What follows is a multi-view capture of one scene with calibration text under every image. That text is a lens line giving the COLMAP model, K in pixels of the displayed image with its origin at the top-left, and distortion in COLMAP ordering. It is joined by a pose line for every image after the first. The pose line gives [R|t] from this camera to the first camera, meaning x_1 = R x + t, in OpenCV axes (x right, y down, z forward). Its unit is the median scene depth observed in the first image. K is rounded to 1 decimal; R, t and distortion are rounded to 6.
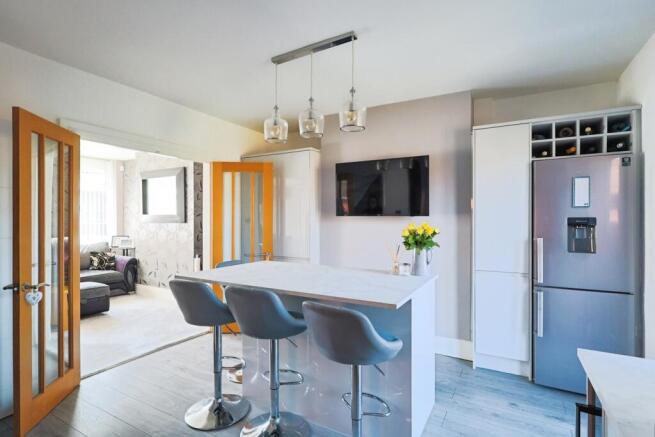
lens RADIAL K [[326.1, 0, 327.9], [0, 326.1, 218.3], [0, 0, 1]] dist [0.001657, 0.000507]
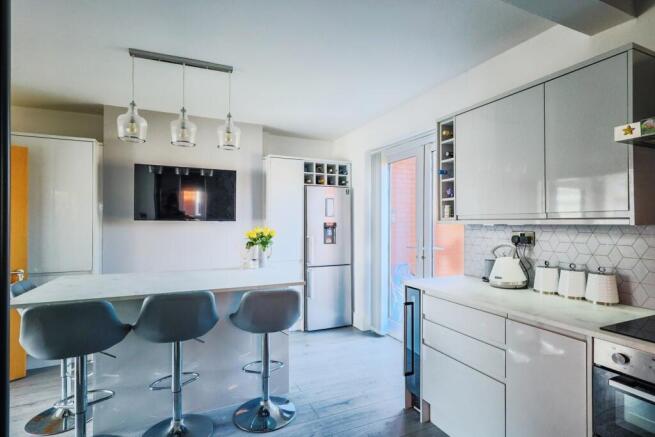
lens RADIAL K [[326.1, 0, 327.4], [0, 326.1, 218.1], [0, 0, 1]] dist [0.001657, 0.000507]
pose [[0.599638, 0.011875, 0.800183, -0.542439], [-0.003300, 0.999918, -0.012367, -0.005373], [-0.800264, 0.004775, 0.599628, 0.007492]]
